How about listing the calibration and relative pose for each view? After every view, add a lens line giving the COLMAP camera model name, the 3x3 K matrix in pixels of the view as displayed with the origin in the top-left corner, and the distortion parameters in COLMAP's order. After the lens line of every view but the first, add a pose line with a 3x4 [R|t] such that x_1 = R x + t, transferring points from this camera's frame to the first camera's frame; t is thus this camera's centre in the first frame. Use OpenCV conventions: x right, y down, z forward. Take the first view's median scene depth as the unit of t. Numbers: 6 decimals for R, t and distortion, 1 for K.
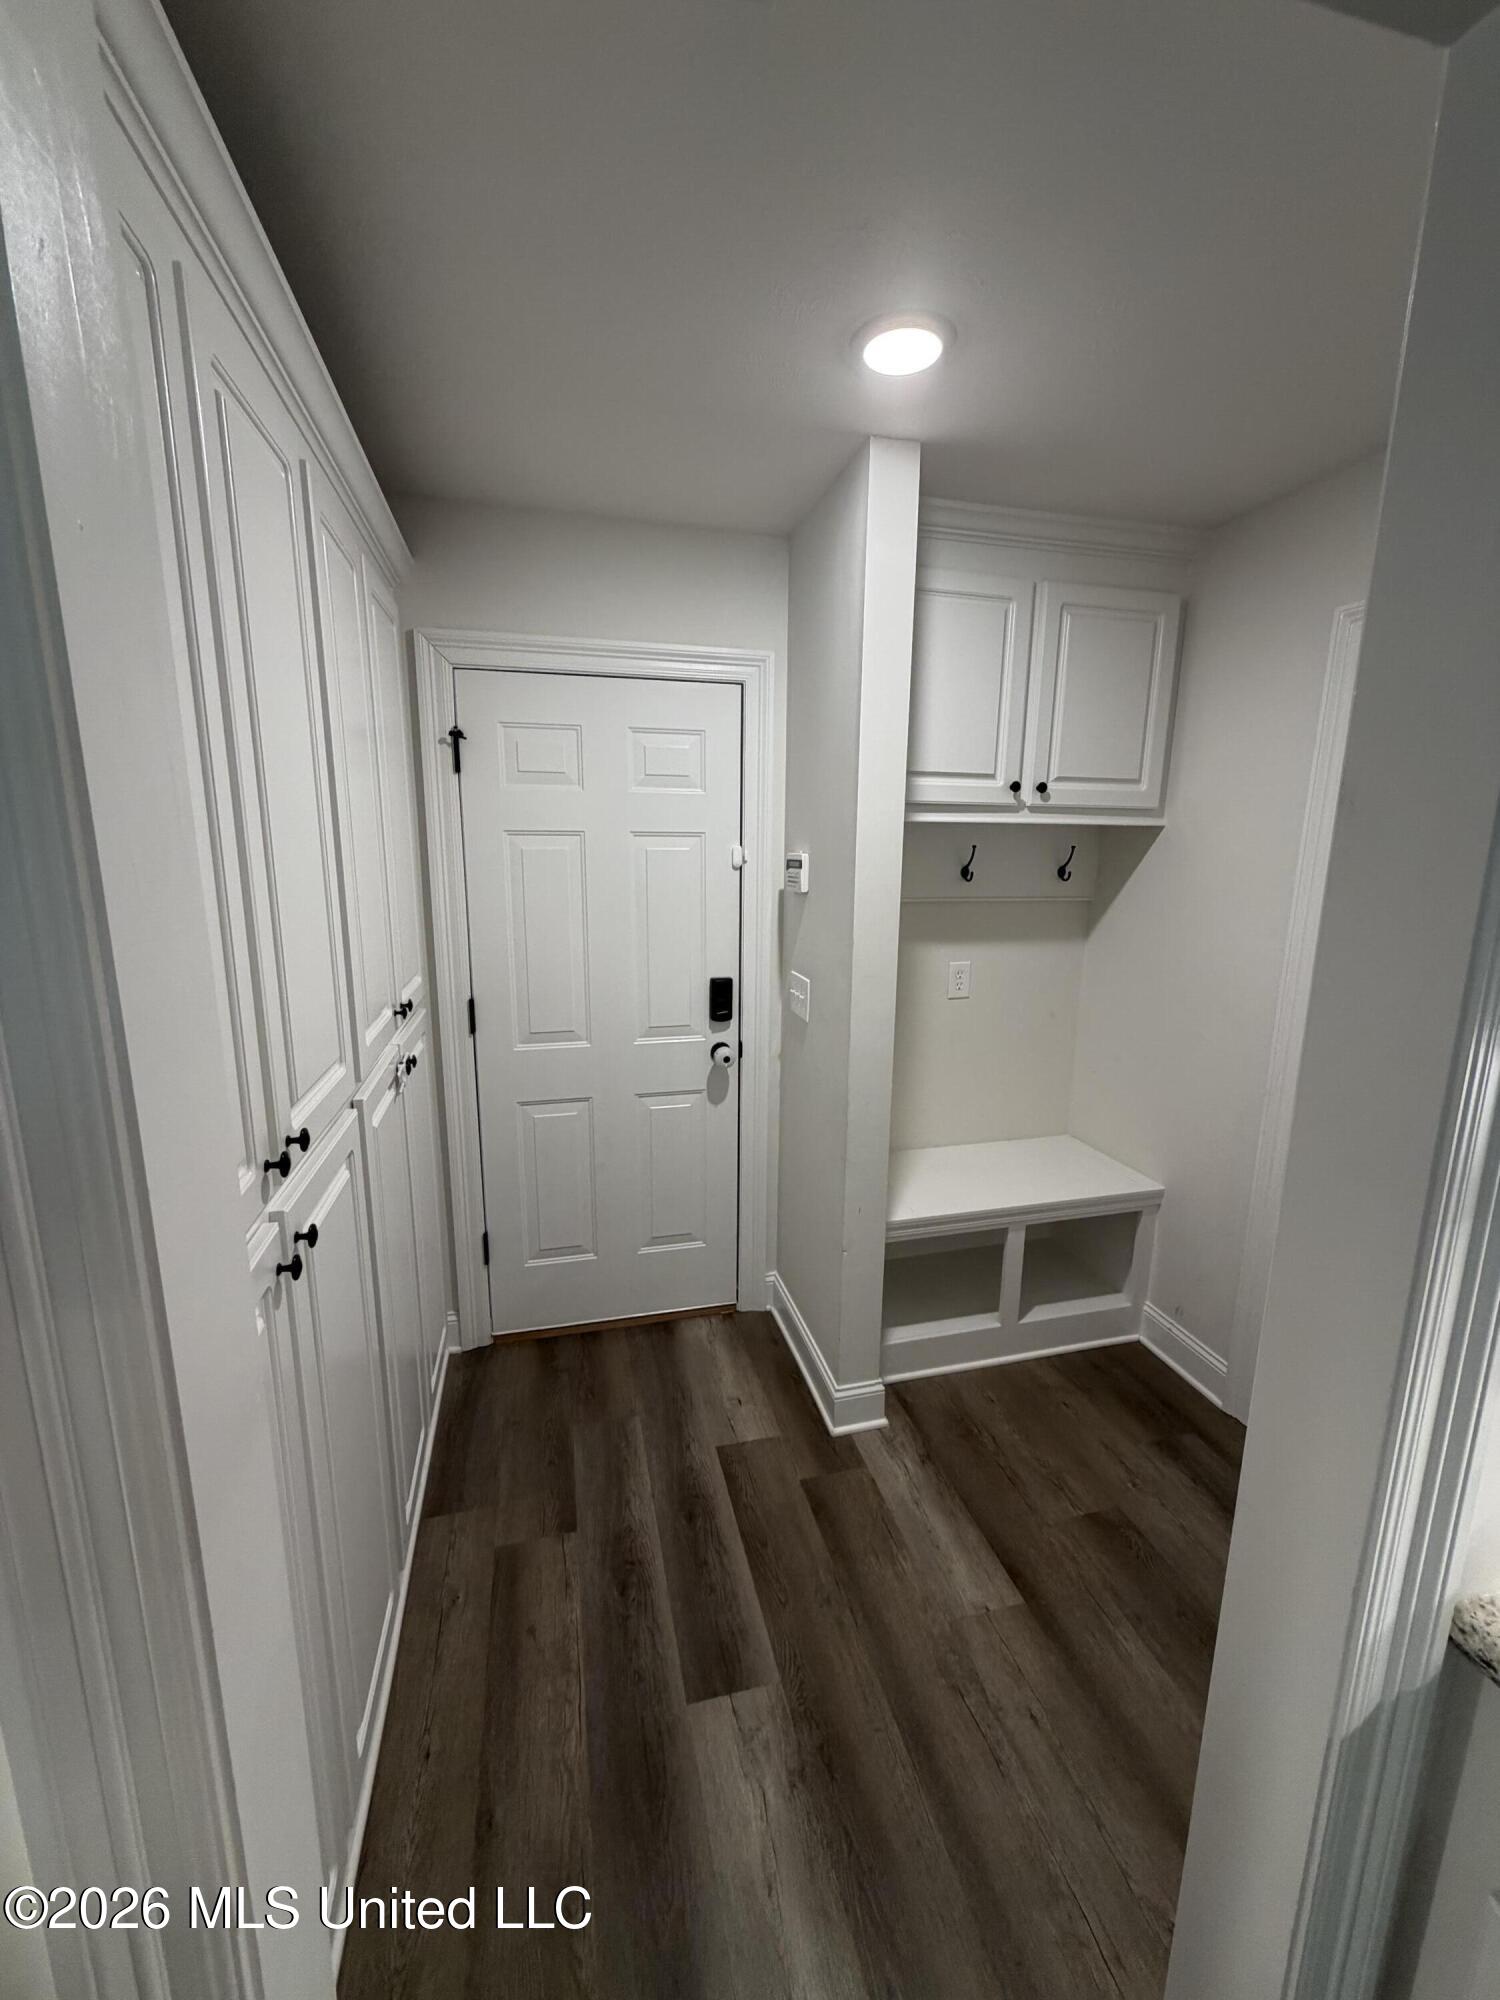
lens RADIAL K [[796.4, 0, 747.3], [0, 796.4, 990.8], [0, 0, 1]] dist [-0.000373, 0.000113]
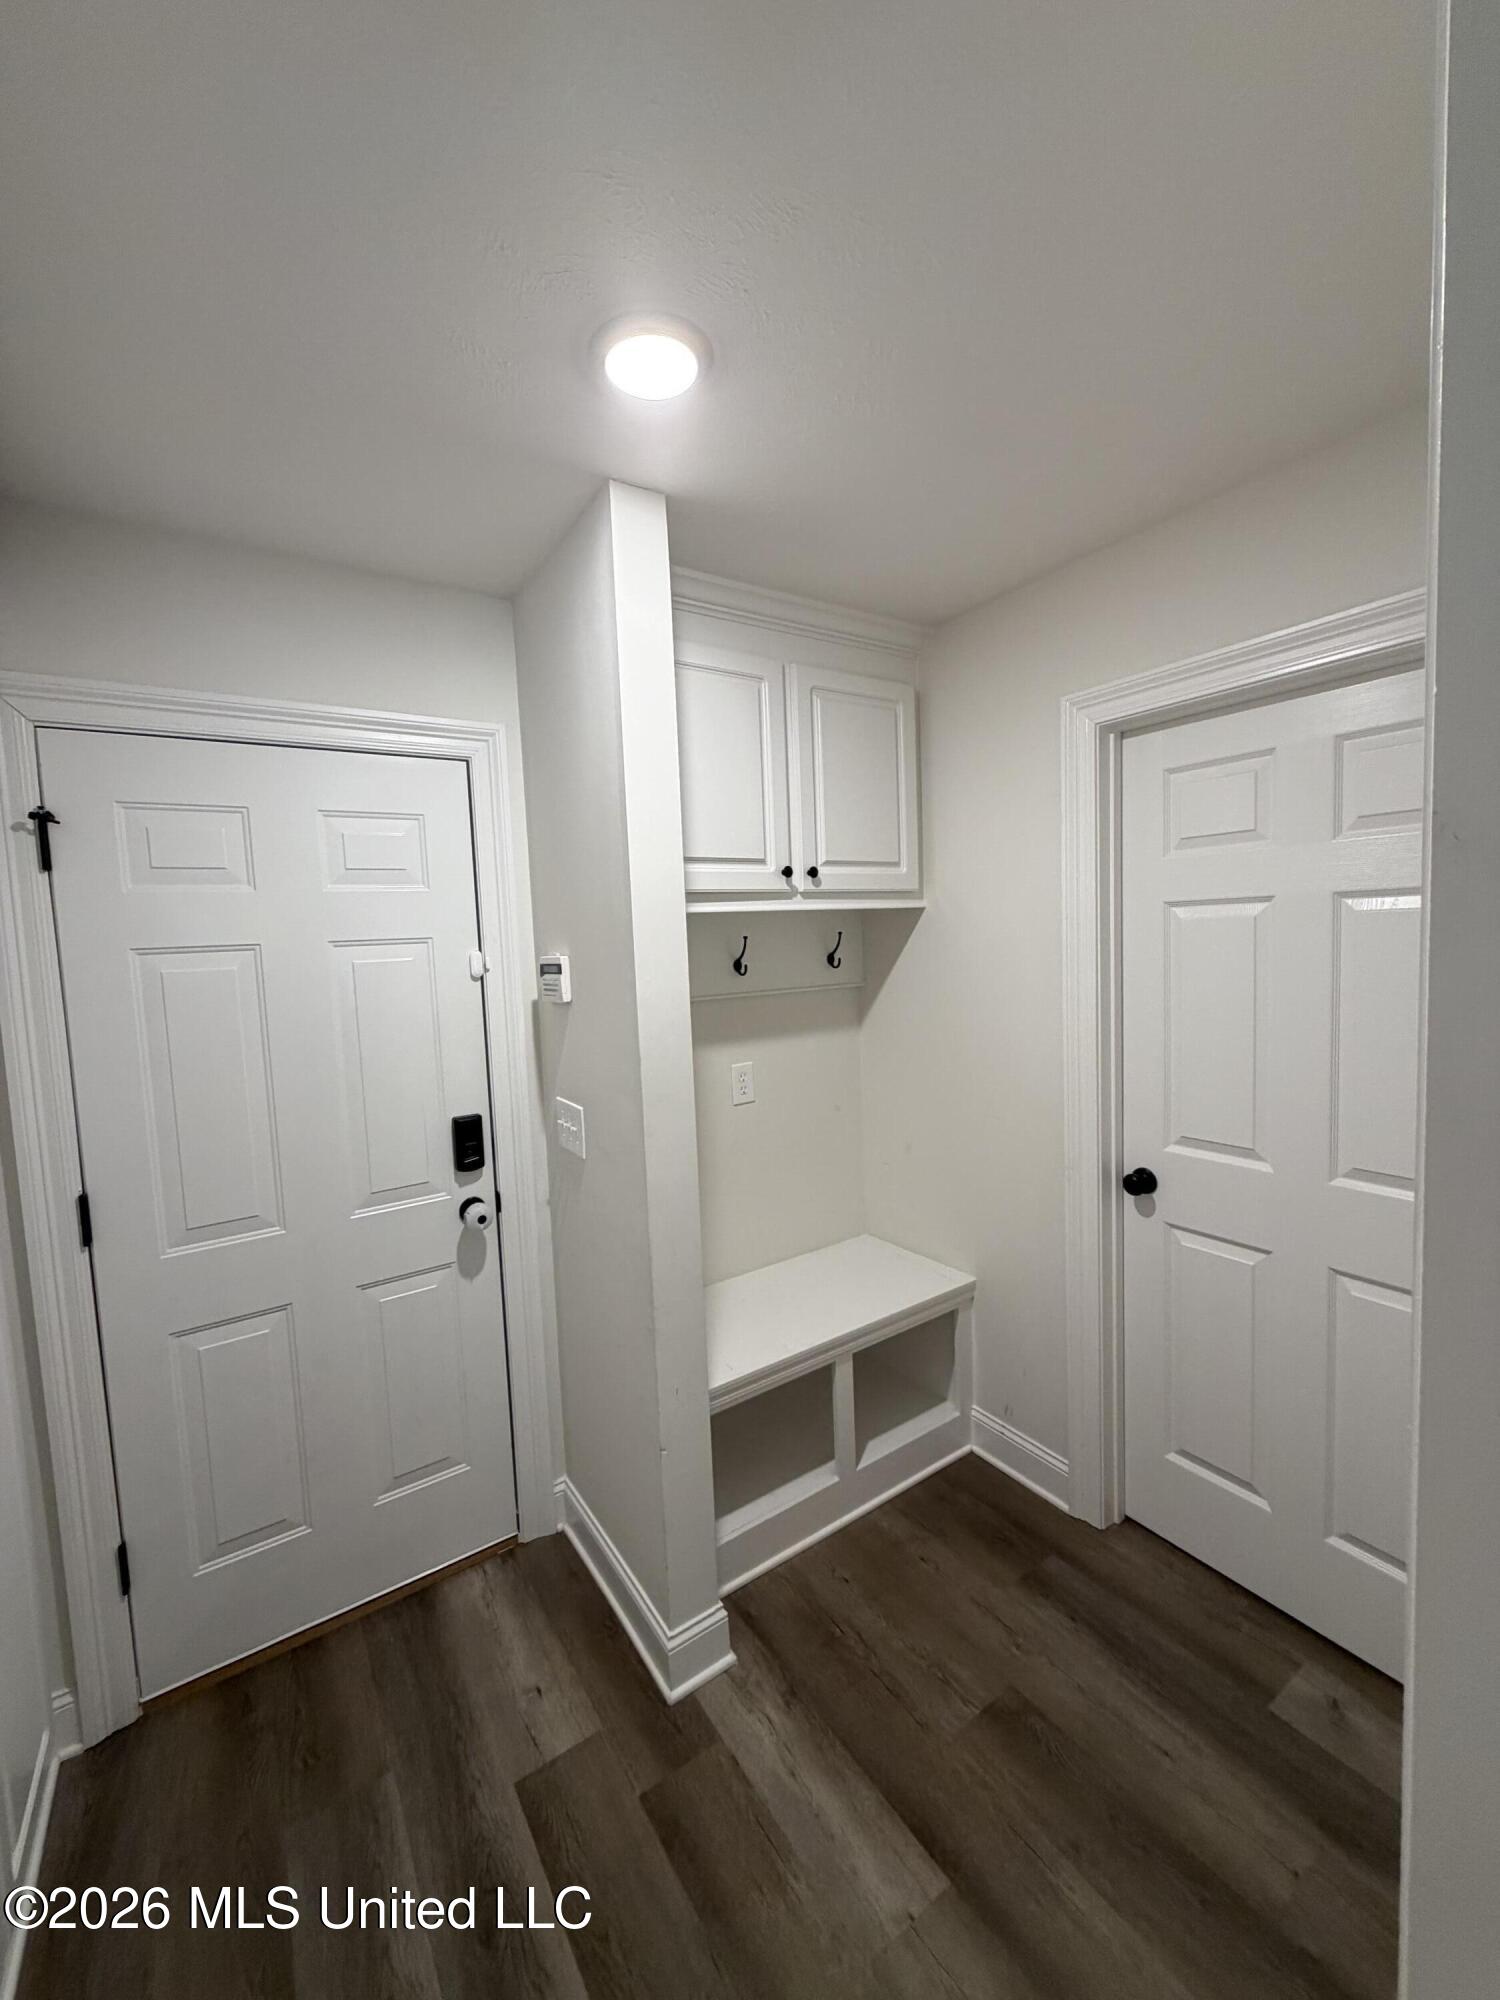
lens RADIAL K [[796.4, 0, 747.3], [0, 796.4, 990.8], [0, 0, 1]] dist [-0.000373, 0.000113]
pose [[0.941060, -0.073297, 0.330203, -0.023922], [0.112615, 0.988437, -0.101538, -0.029251], [-0.318942, 0.132739, 0.938433, 0.157066]]
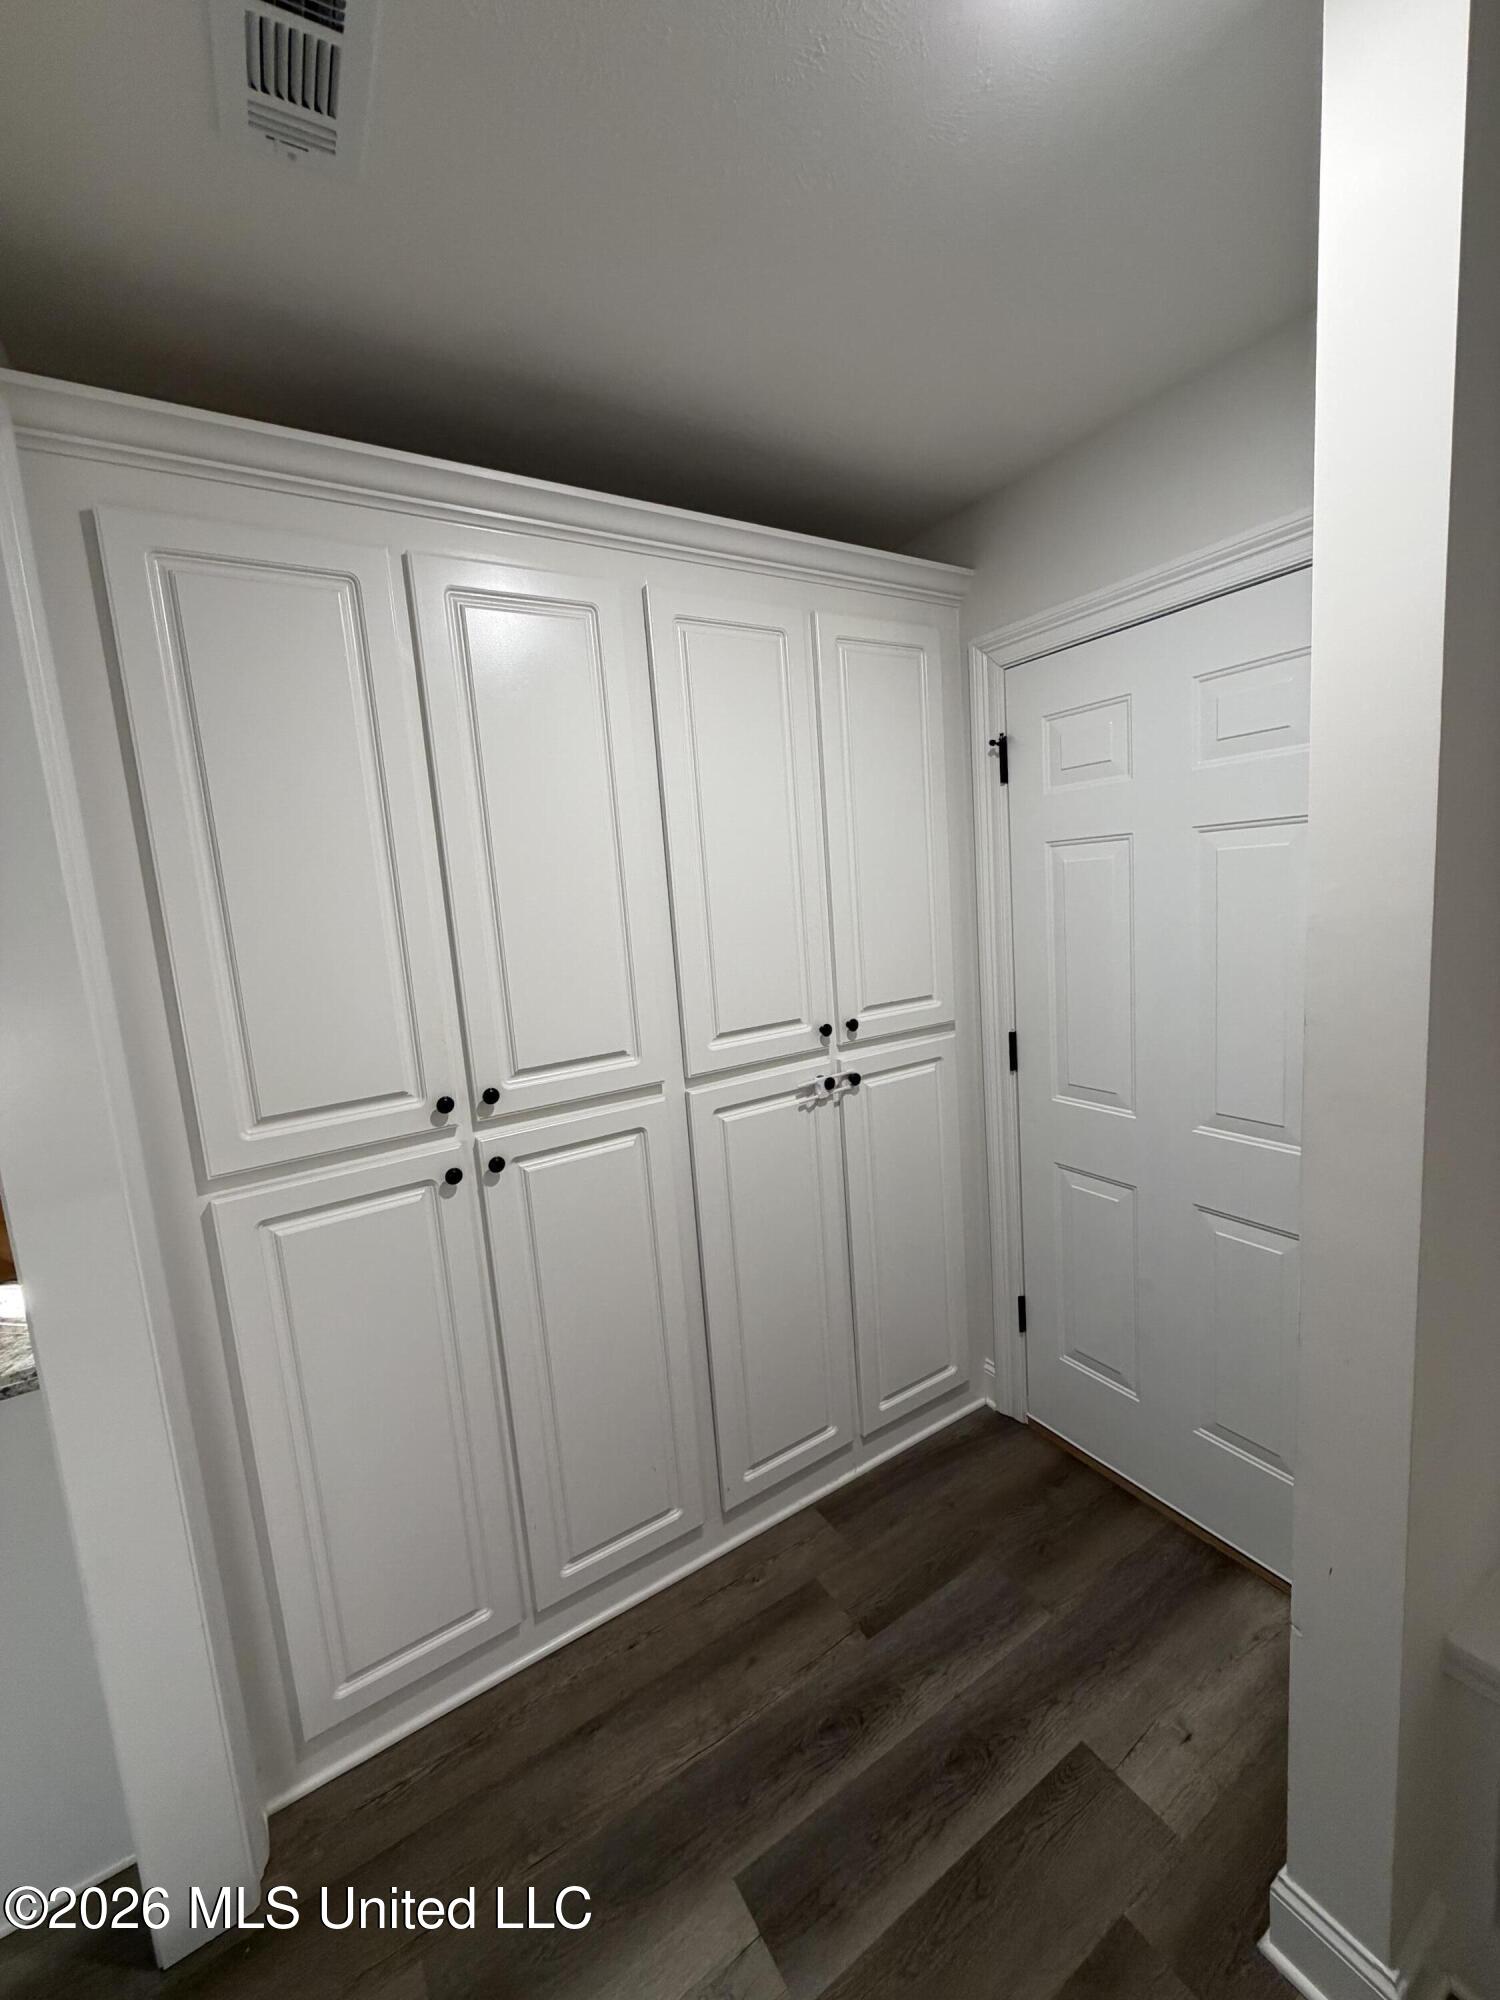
lens RADIAL K [[796.4, 0, 747.3], [0, 796.4, 990.8], [0, 0, 1]] dist [-0.000373, 0.000113]
pose [[0.300519, 0.094170, -0.949115, 0.413254], [-0.102618, 0.992530, 0.065985, -0.064924], [0.948239, 0.077566, 0.307938, 0.434569]]
